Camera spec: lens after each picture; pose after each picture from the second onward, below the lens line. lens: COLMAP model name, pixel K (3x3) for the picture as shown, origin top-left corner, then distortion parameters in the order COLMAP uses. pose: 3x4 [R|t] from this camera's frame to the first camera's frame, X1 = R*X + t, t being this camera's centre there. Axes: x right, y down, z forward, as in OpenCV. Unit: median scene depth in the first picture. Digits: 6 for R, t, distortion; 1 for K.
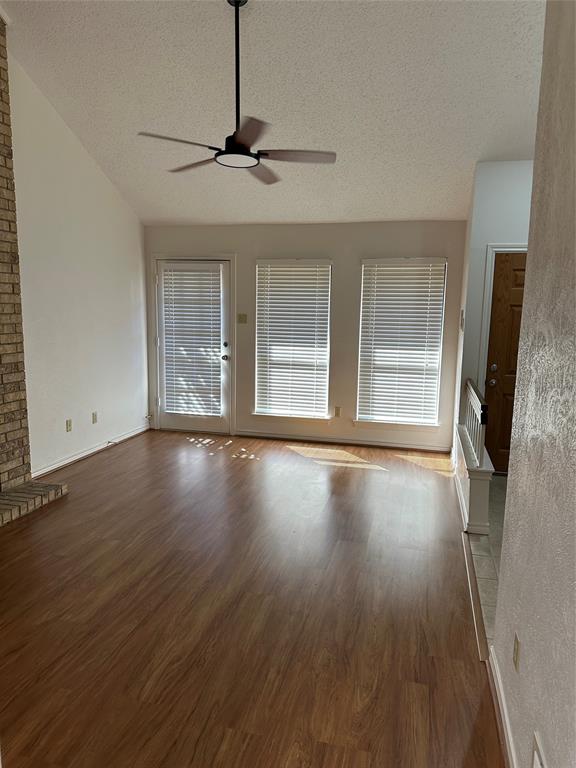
lens RADIAL K [[535.3, 0, 284.0], [0, 535.3, 394.2], [0, 0, 1]] dist [0.128236, -0.178745]
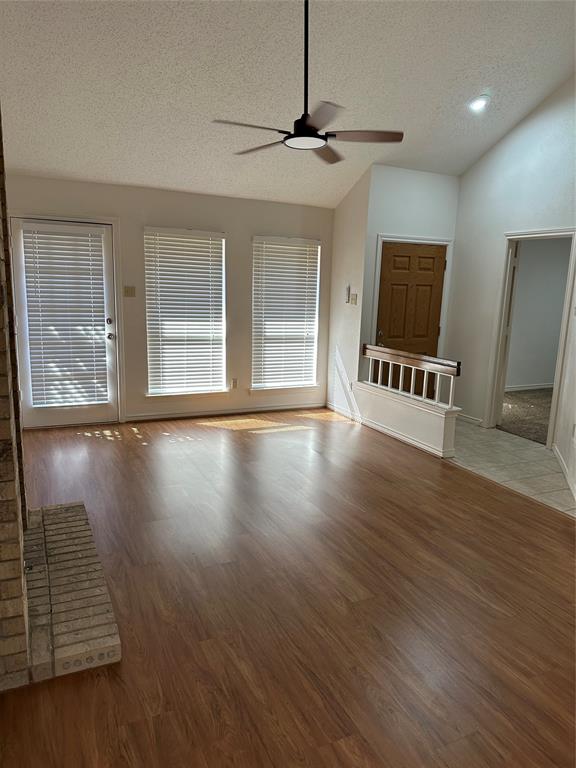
lens RADIAL K [[535.3, 0, 284.0], [0, 535.3, 394.2], [0, 0, 1]] dist [0.128236, -0.178745]
pose [[0.768578, -0.119135, 0.628566, -0.482377], [0.082635, 0.992764, 0.087121, -0.029136], [-0.634397, -0.015018, 0.772861, 0.138126]]
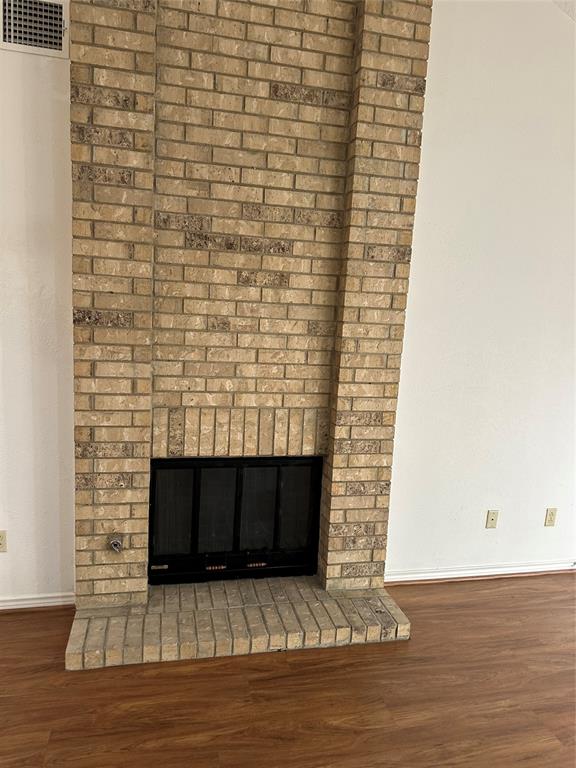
lens RADIAL K [[535.3, 0, 284.0], [0, 535.3, 394.2], [0, 0, 1]] dist [0.128236, -0.178745]
pose [[0.463948, 0.143266, -0.874201, 0.019175], [-0.176676, 0.981975, 0.067165, -0.072351], [0.868065, 0.123289, 0.480897, 0.409854]]
